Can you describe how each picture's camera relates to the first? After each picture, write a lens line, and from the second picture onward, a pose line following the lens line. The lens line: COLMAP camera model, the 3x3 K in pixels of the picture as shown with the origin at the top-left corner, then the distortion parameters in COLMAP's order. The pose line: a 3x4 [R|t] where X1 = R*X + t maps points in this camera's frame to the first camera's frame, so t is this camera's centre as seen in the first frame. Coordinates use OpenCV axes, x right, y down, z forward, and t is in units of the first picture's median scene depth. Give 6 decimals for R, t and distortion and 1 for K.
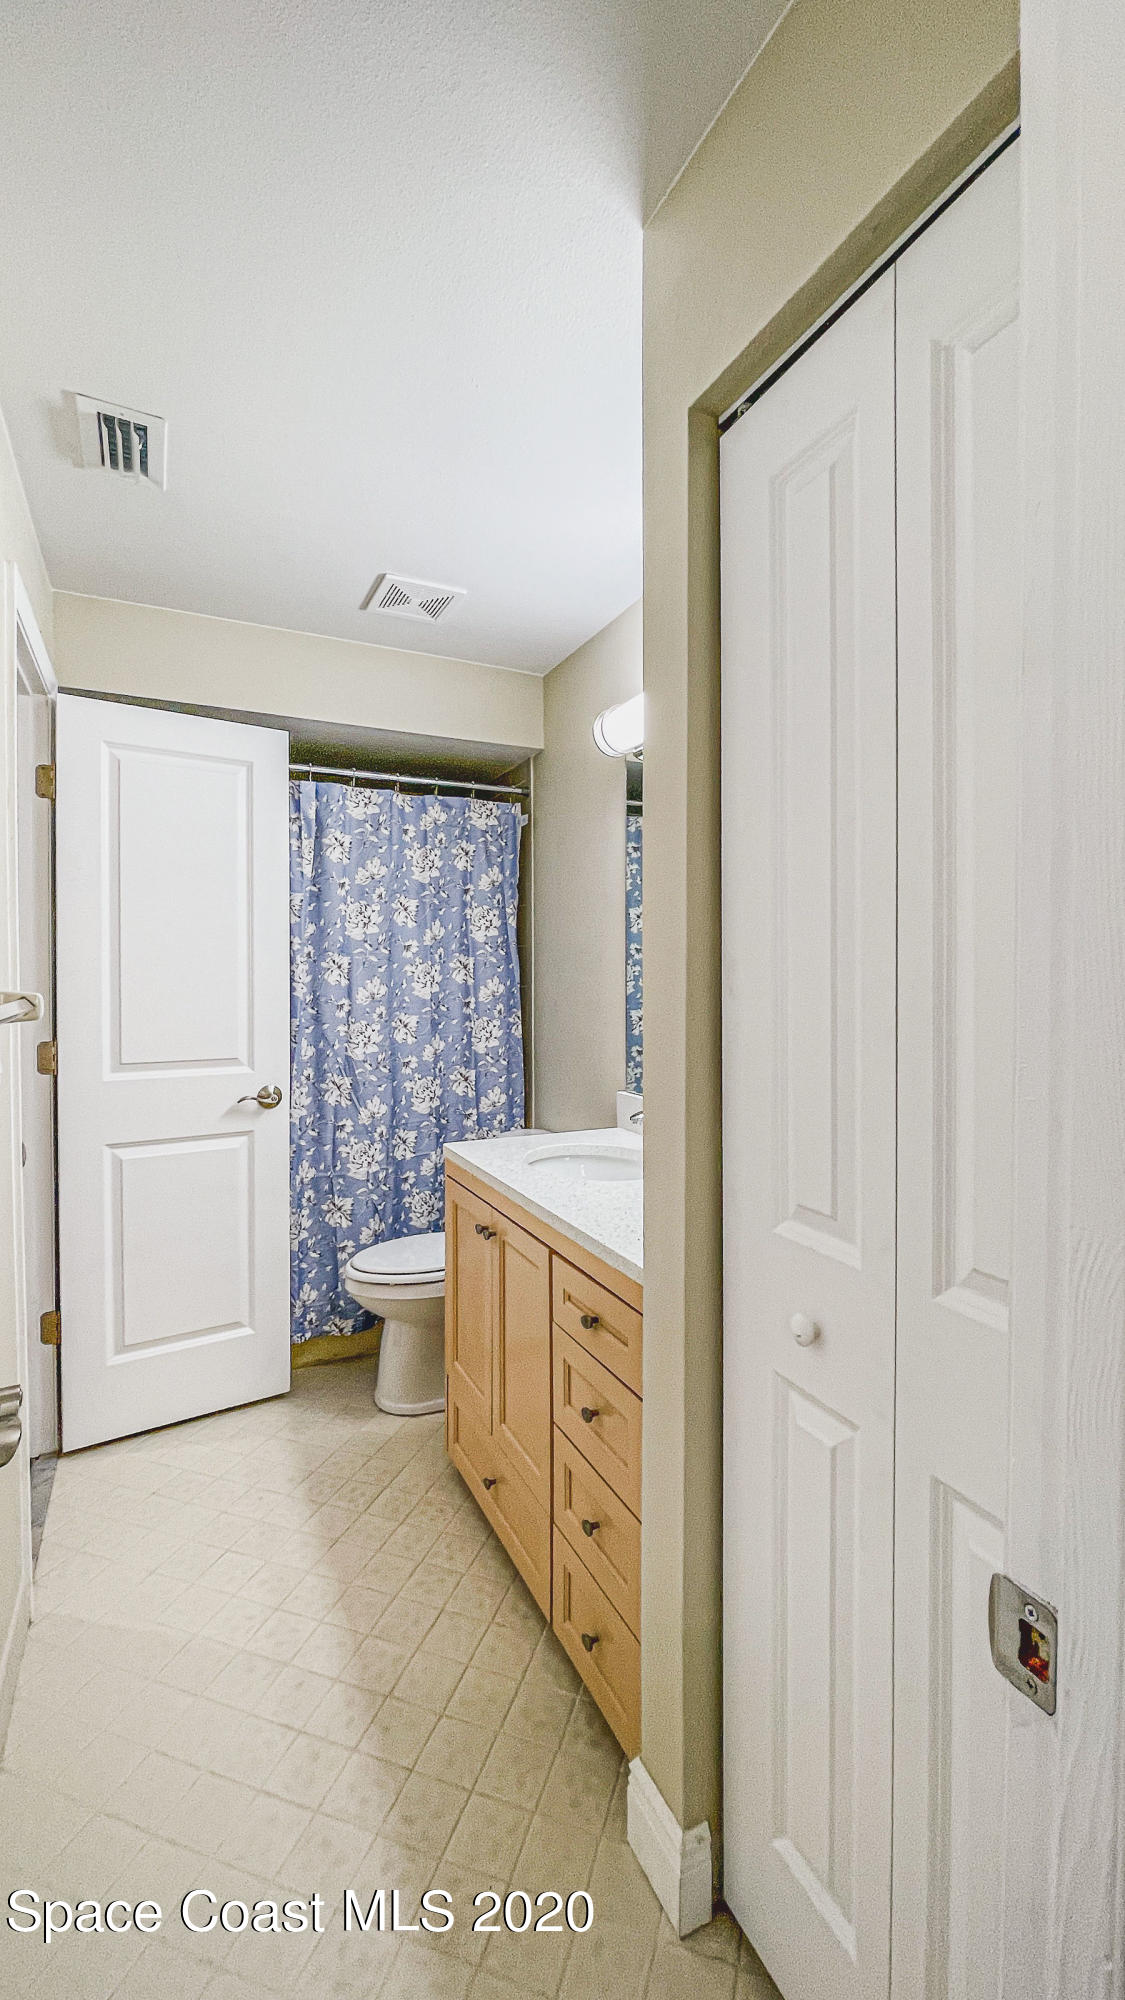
lens RADIAL K [[844.5, 0, 548.9], [0, 844.5, 978.6], [0, 0, 1]] dist [-0.003359, -0.000046]
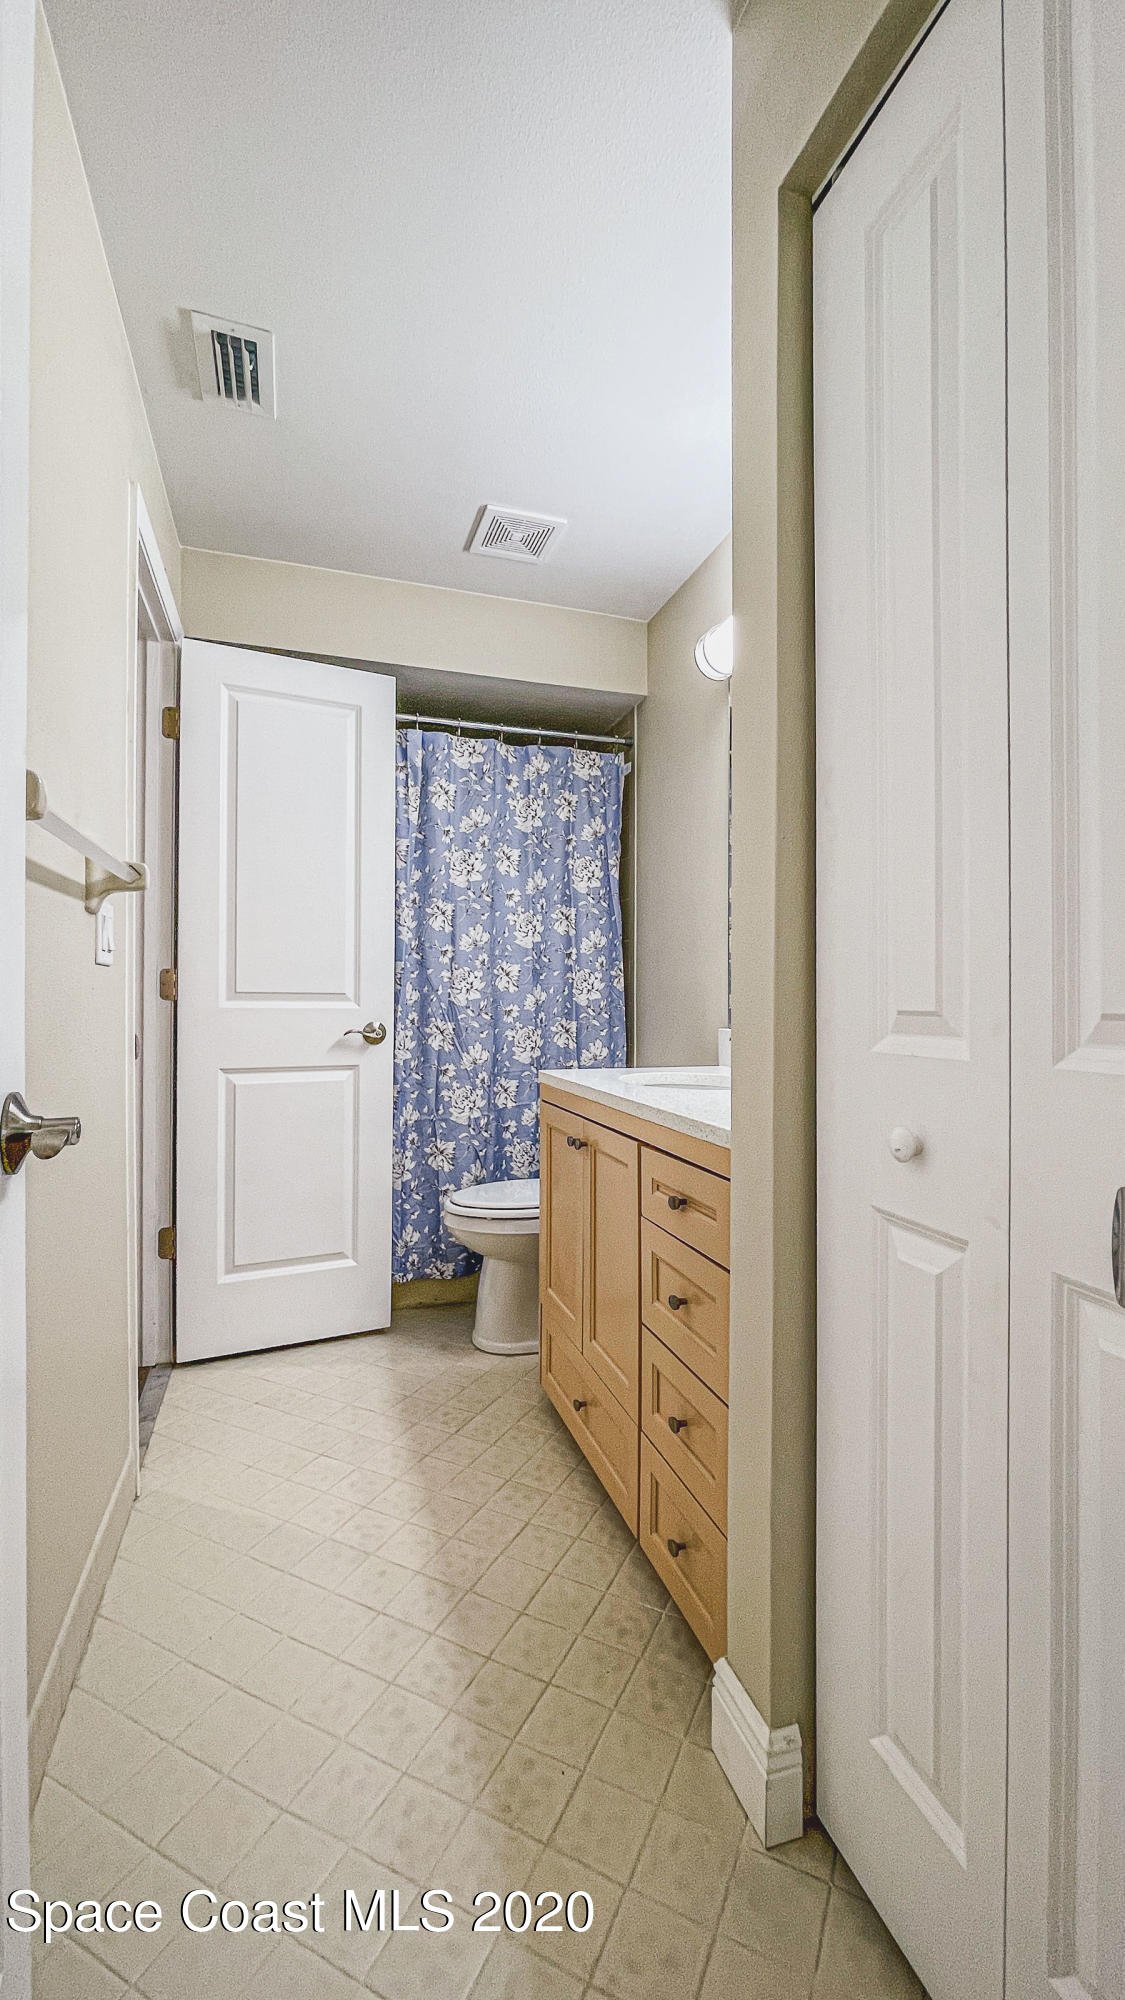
lens RADIAL K [[827.0, 0, 562.5], [0, 827.0, 1000.0], [0, 0, 1]] dist [-0.002183, -0.000578]
pose [[0.992156, 0.005208, -0.124899, 0.019479], [-0.007518, 0.999809, -0.018032, 0.107762], [0.124782, 0.018830, 0.992006, 0.029984]]
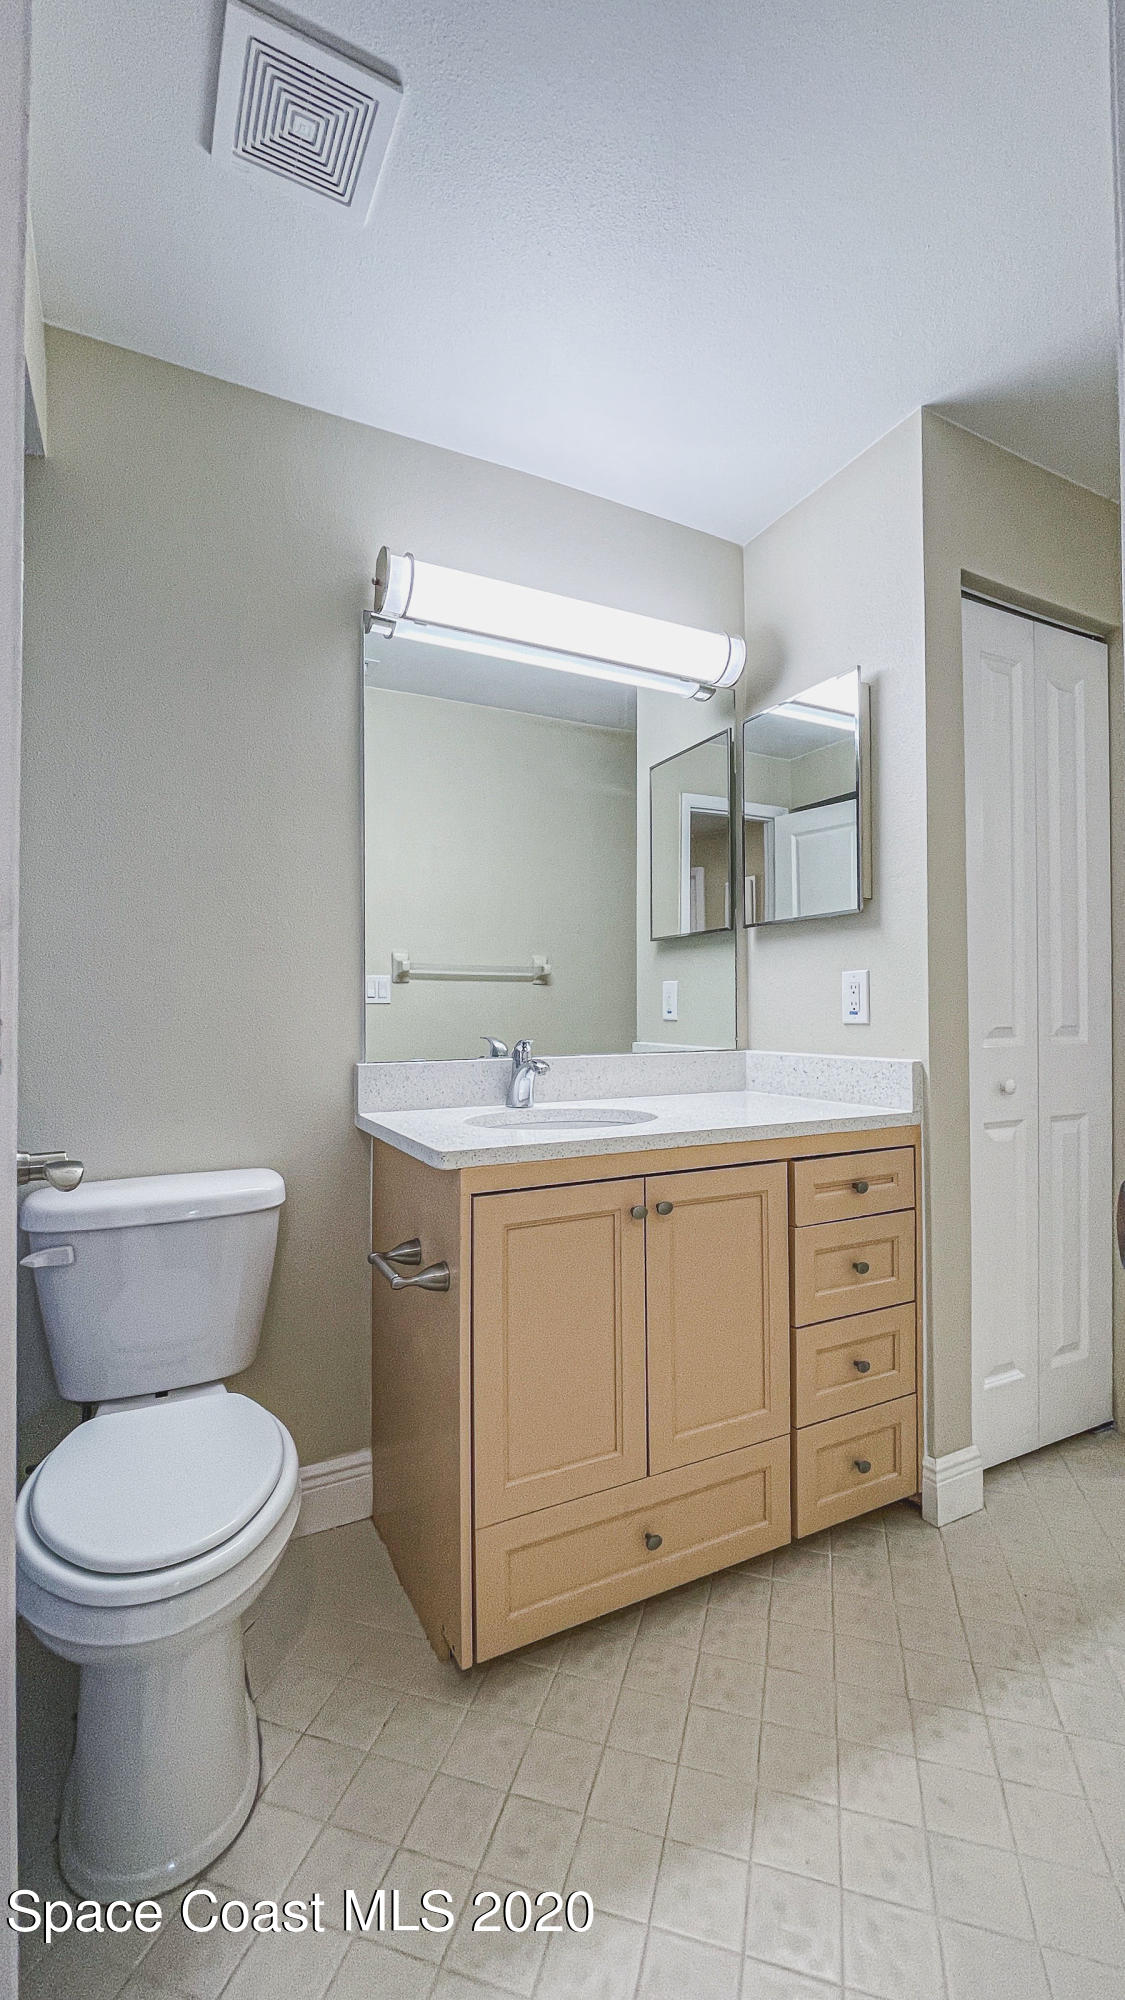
lens RADIAL K [[827.0, 0, 562.5], [0, 827.0, 1000.0], [0, 0, 1]] dist [-0.002183, -0.000578]
pose [[-0.046965, 0.016271, 0.998764, -0.603093], [0.021559, 0.999651, -0.015272, 0.084116], [-0.998664, 0.020815, -0.047300, 0.807133]]
